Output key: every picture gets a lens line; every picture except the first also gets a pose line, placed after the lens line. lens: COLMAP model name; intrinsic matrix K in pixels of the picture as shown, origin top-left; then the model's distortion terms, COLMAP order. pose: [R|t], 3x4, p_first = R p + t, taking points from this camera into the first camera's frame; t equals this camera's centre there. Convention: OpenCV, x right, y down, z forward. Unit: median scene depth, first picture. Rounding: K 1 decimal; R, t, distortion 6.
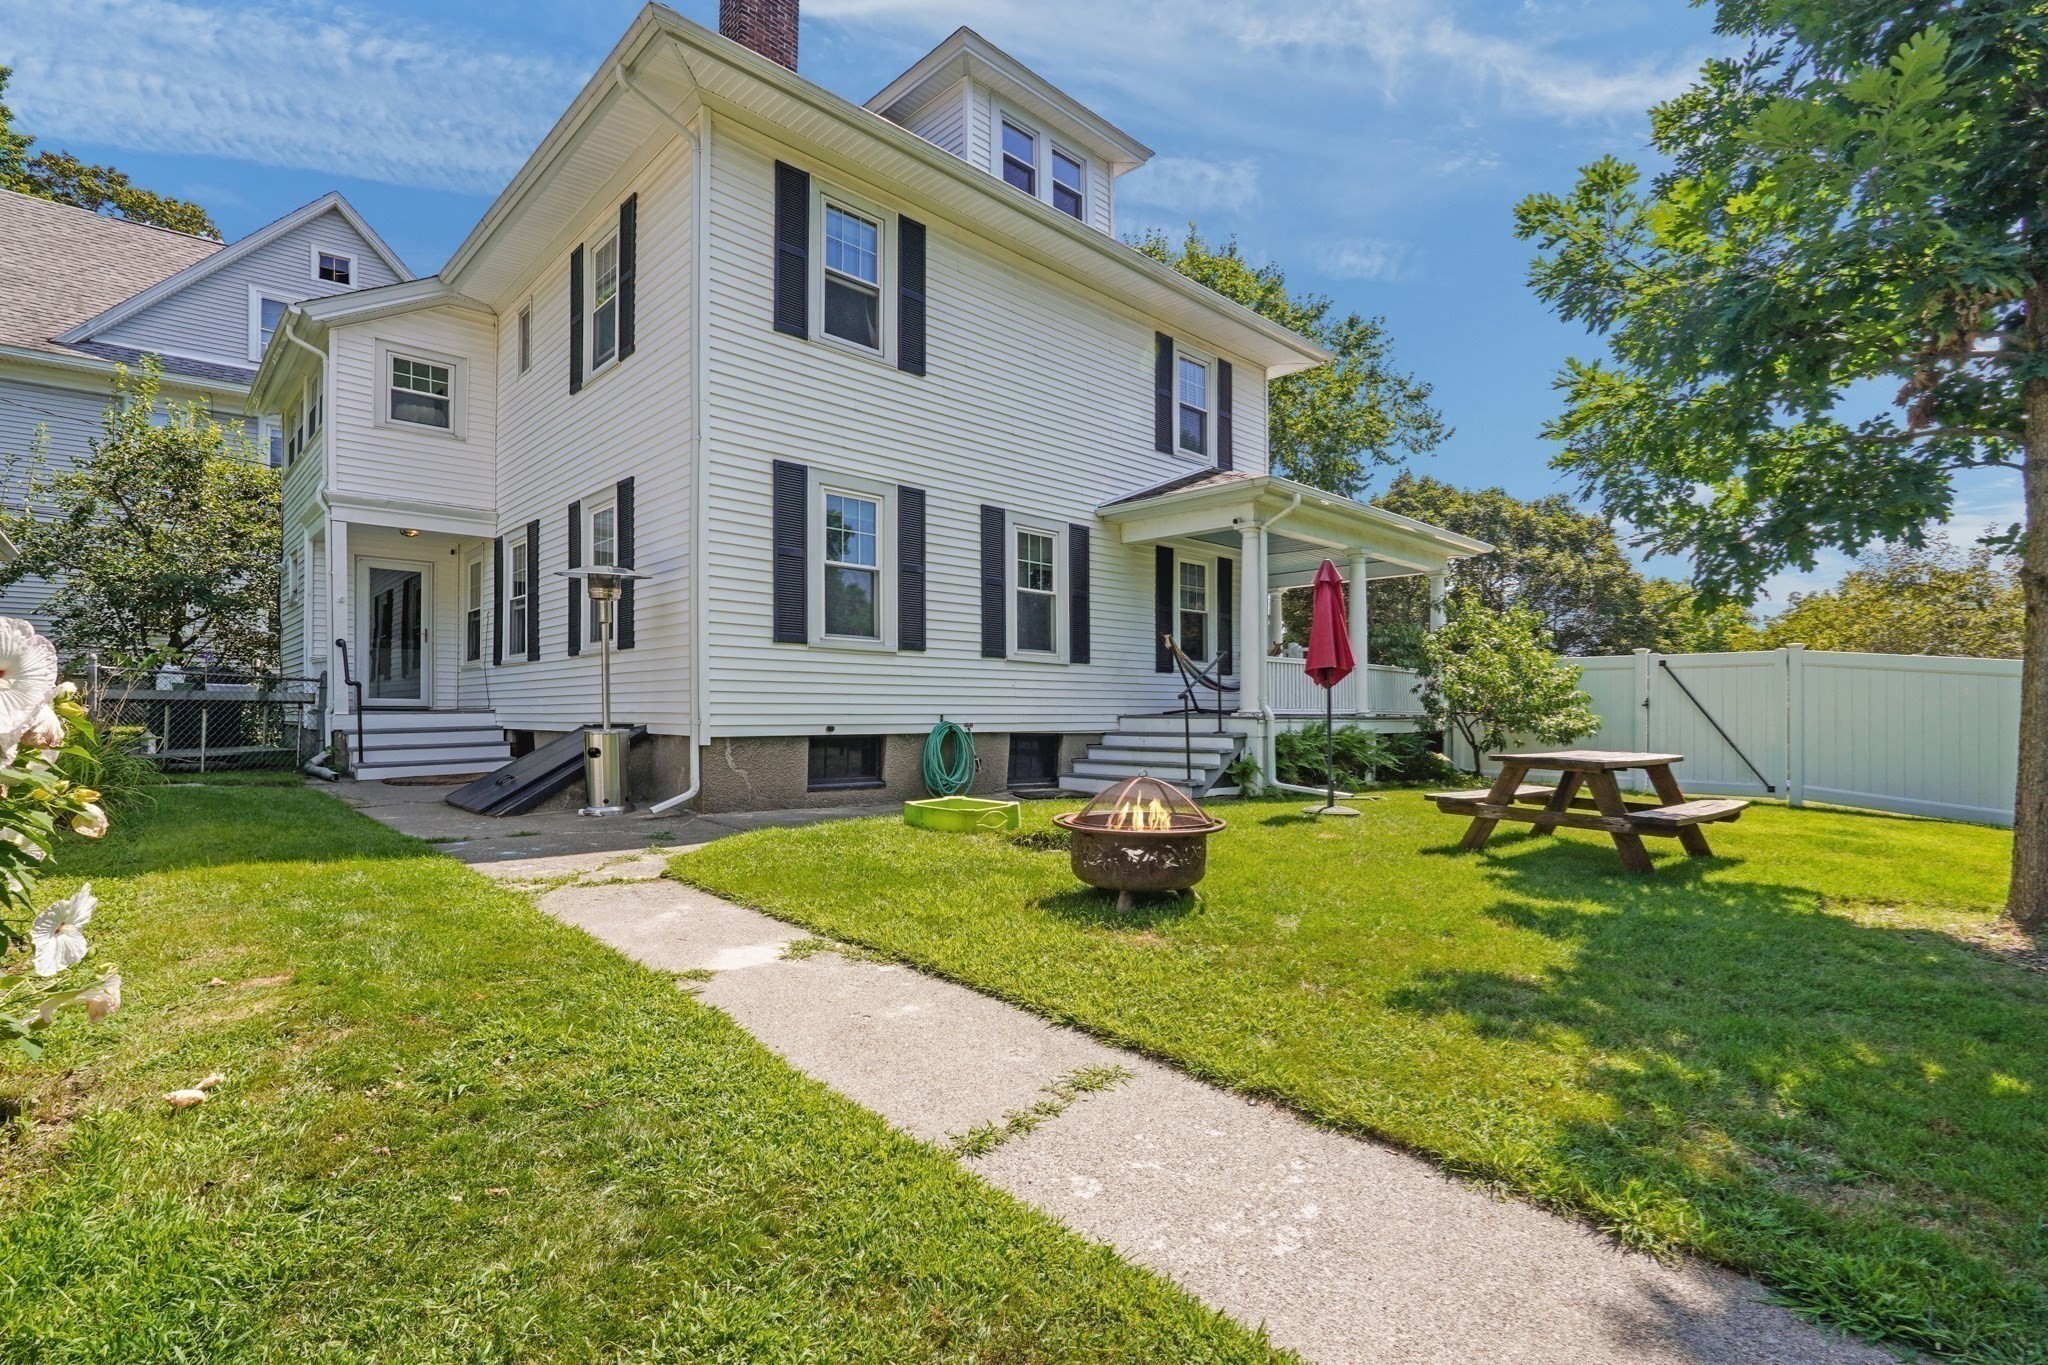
lens RADIAL K [[959.2, 0, 1024.0], [0, 959.2, 682.5], [0, 0, 1]] dist [0.000256, 0.000150]
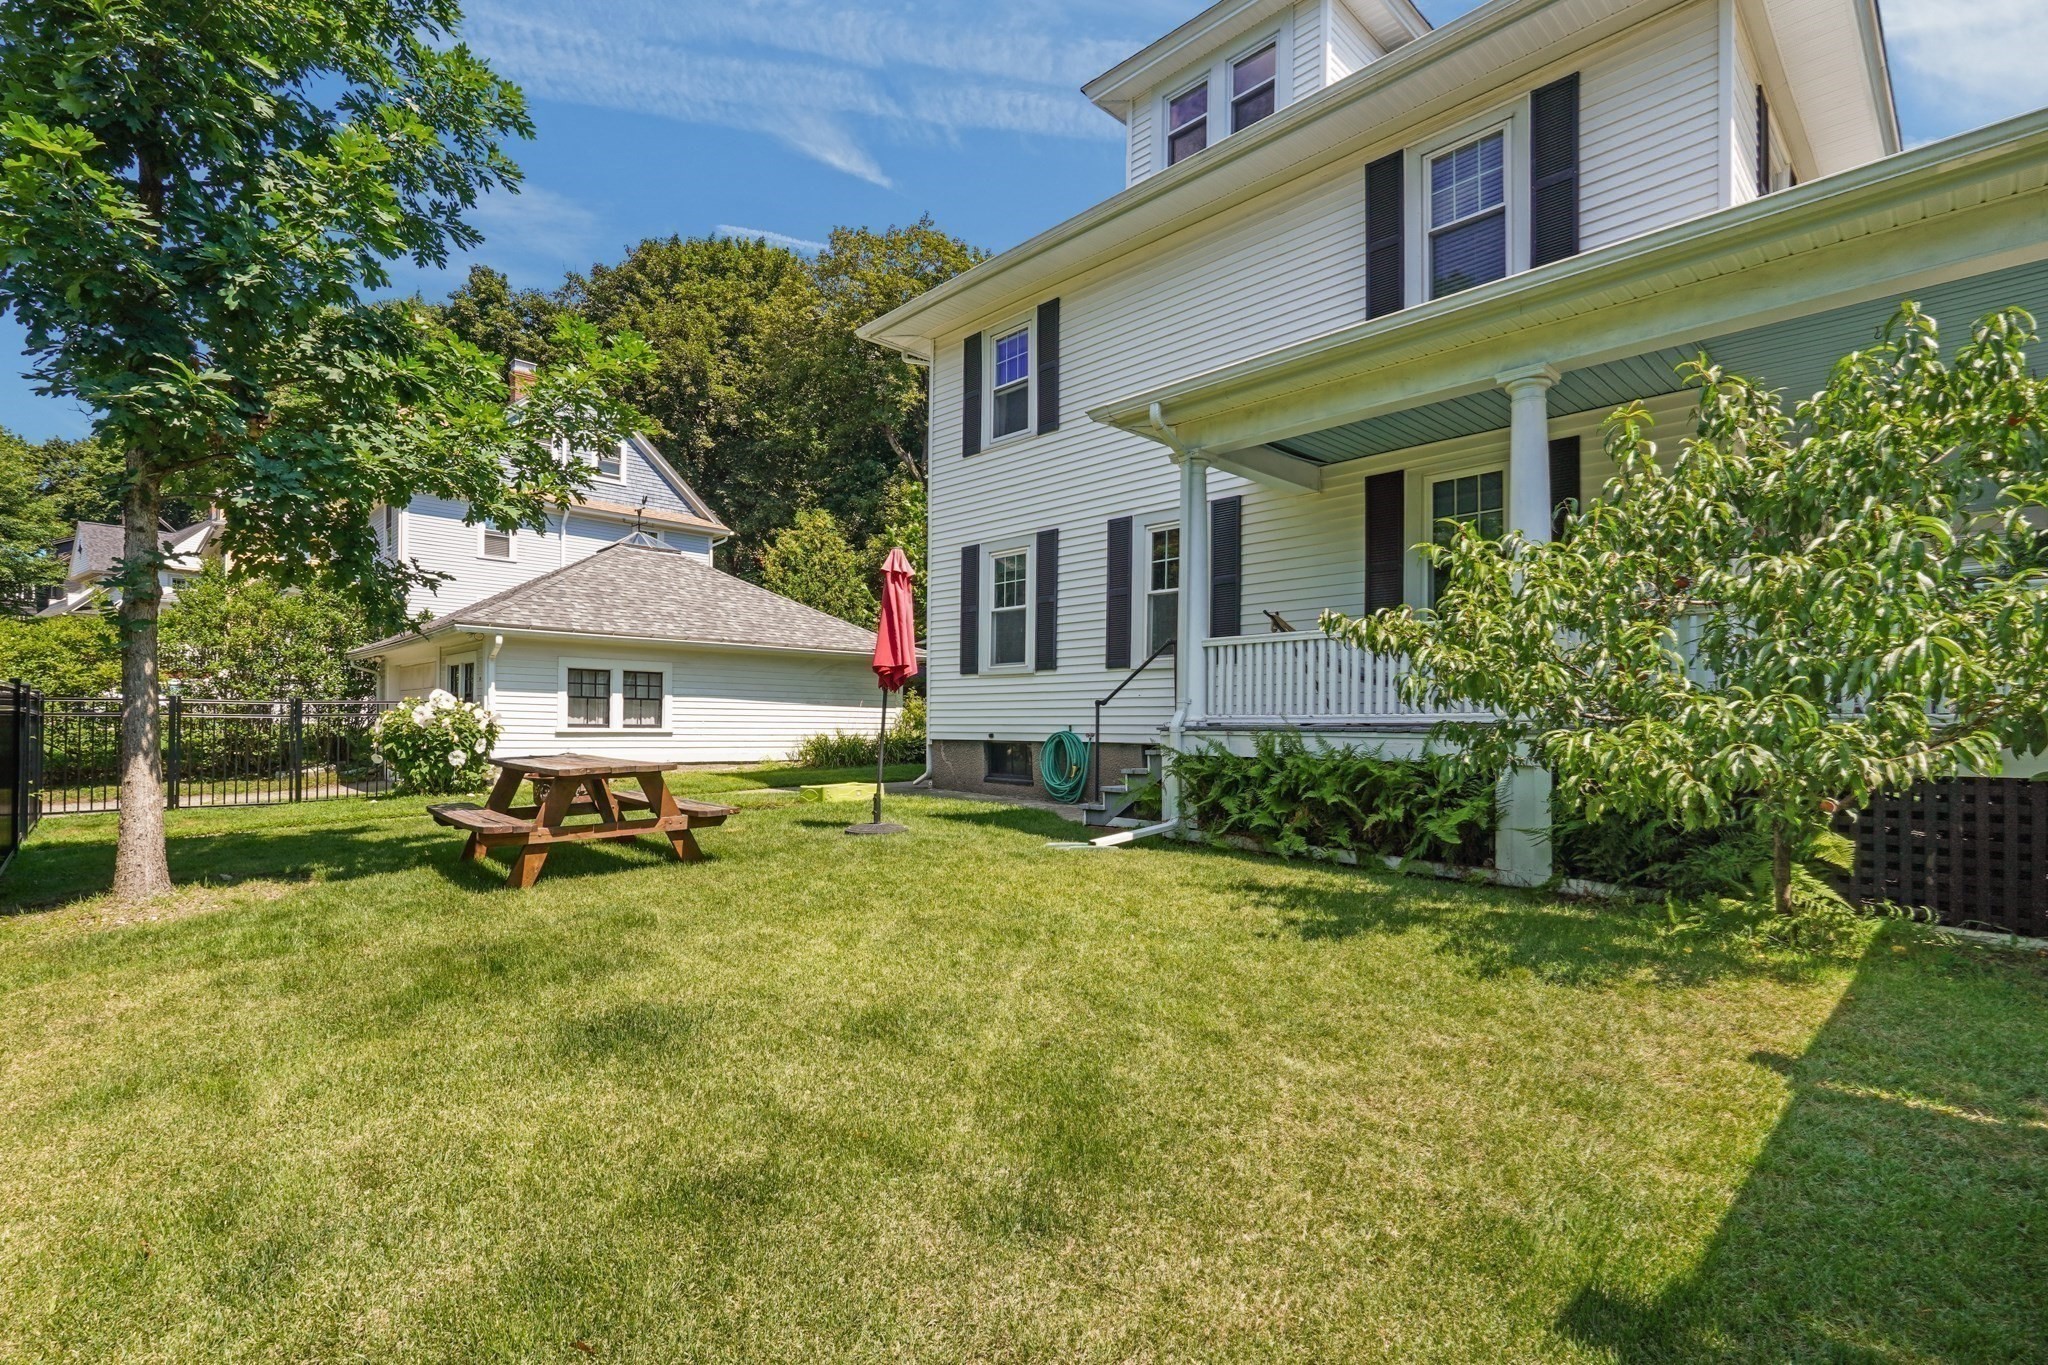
lens RADIAL K [[970.3, 0, 1056.1], [0, 970.3, 705.9], [0, 0, 1]] dist [-0.000456, -0.000027]
pose [[0.021013, -0.033177, -0.999229, 1.030145], [0.014723, 0.999351, -0.032872, 0.047601], [0.999671, -0.014021, 0.021488, 0.961560]]
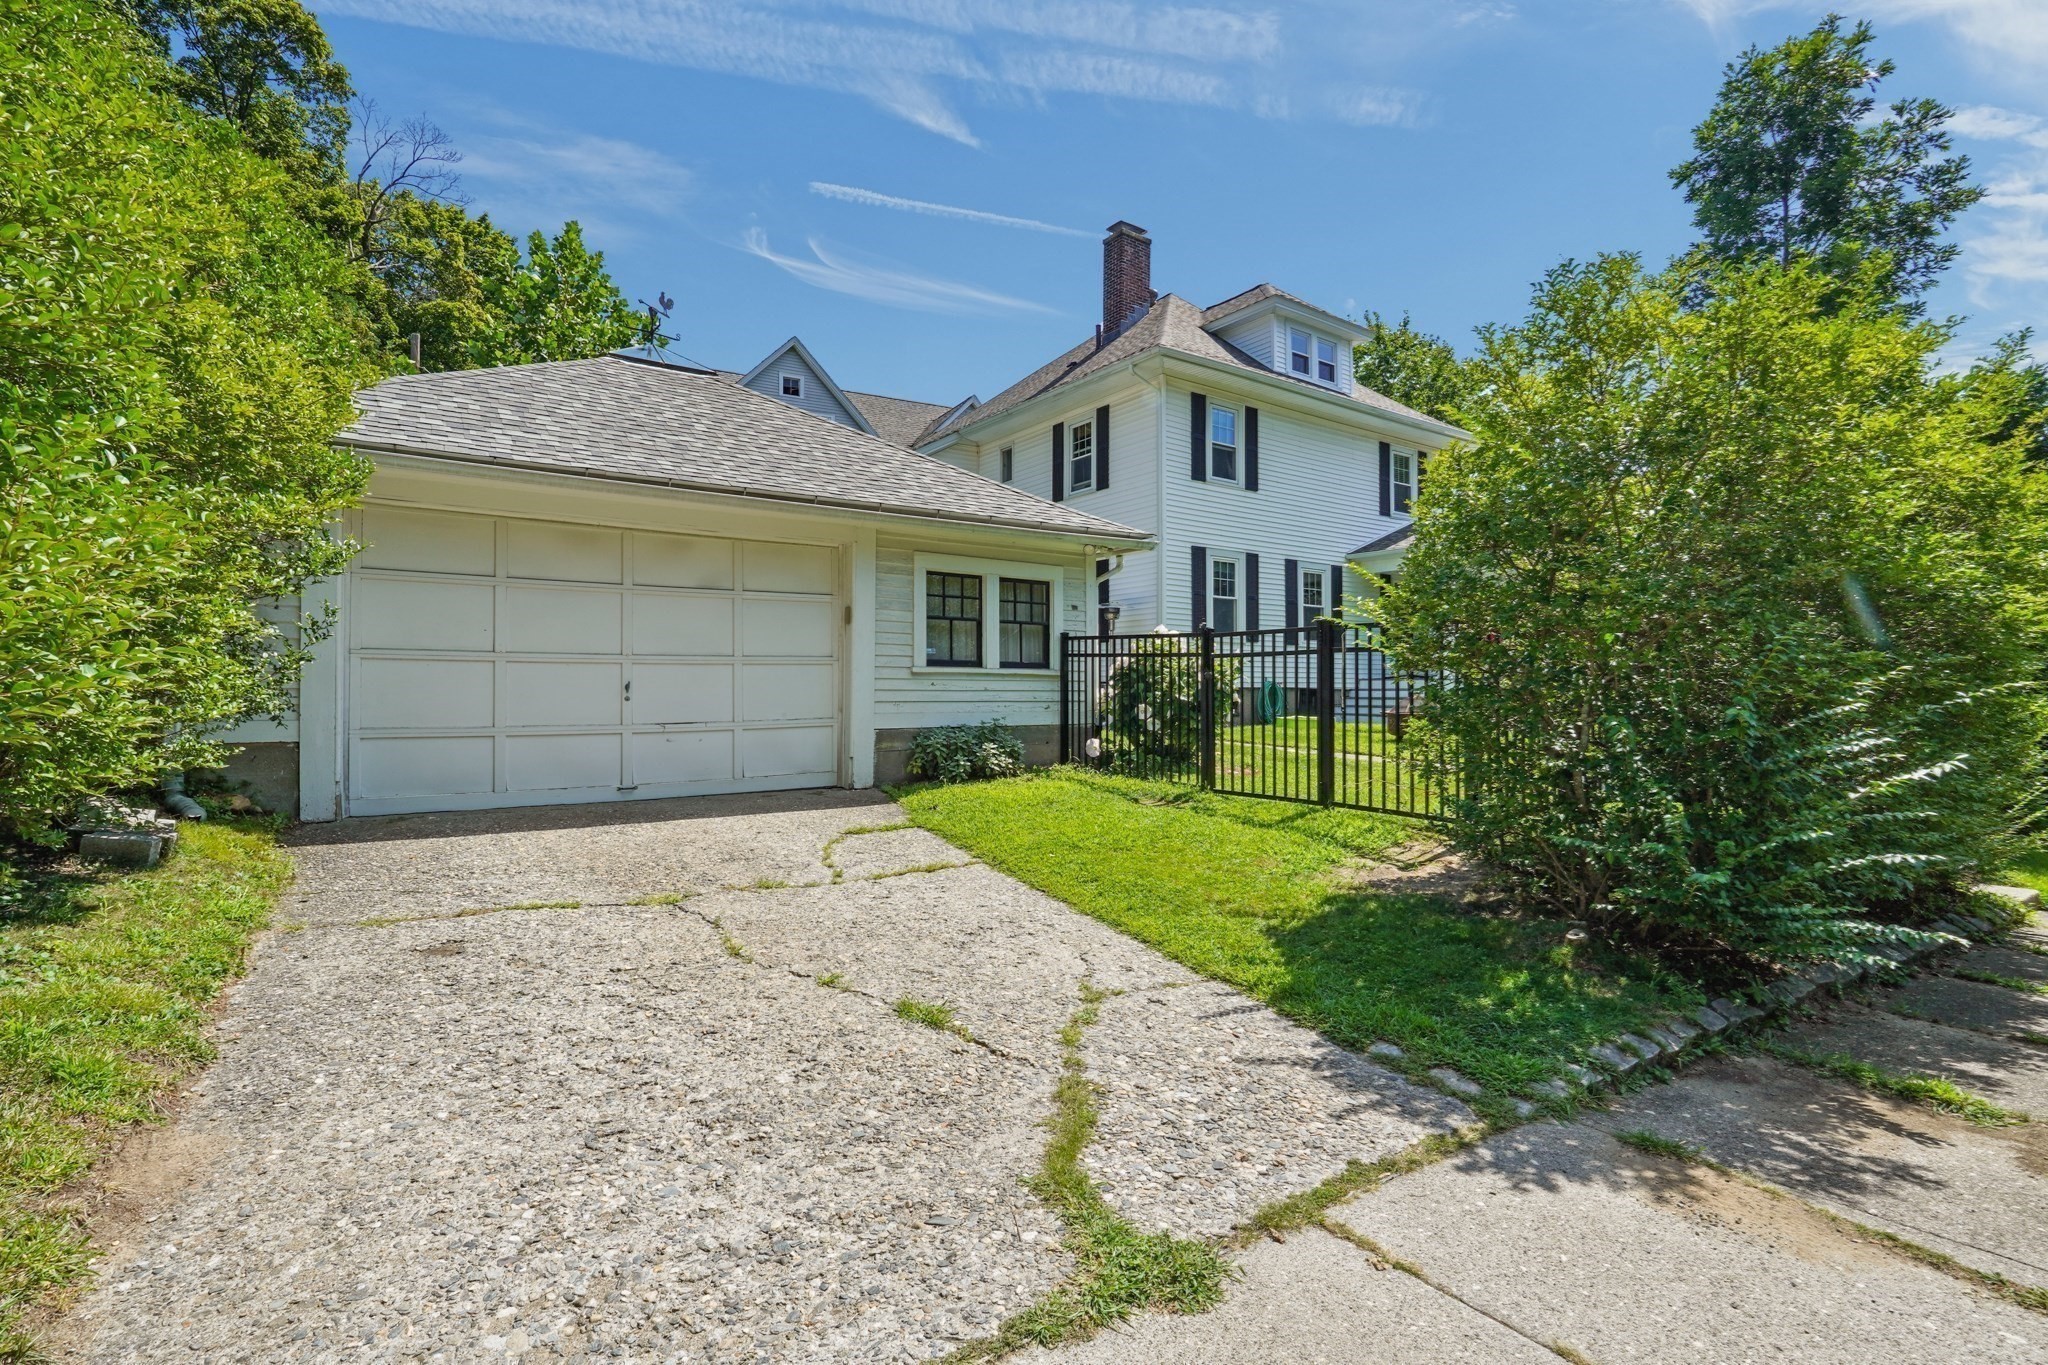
lens RADIAL K [[938.6, 0, 1023.4], [0, 938.6, 652.3], [0, 0, 1]] dist [-0.000614, -0.000037]
pose [[0.987025, -0.001658, -0.160560, -0.257146], [-0.000332, 0.999923, -0.012369, 0.010712], [0.160569, 0.012261, 0.986949, -0.833187]]
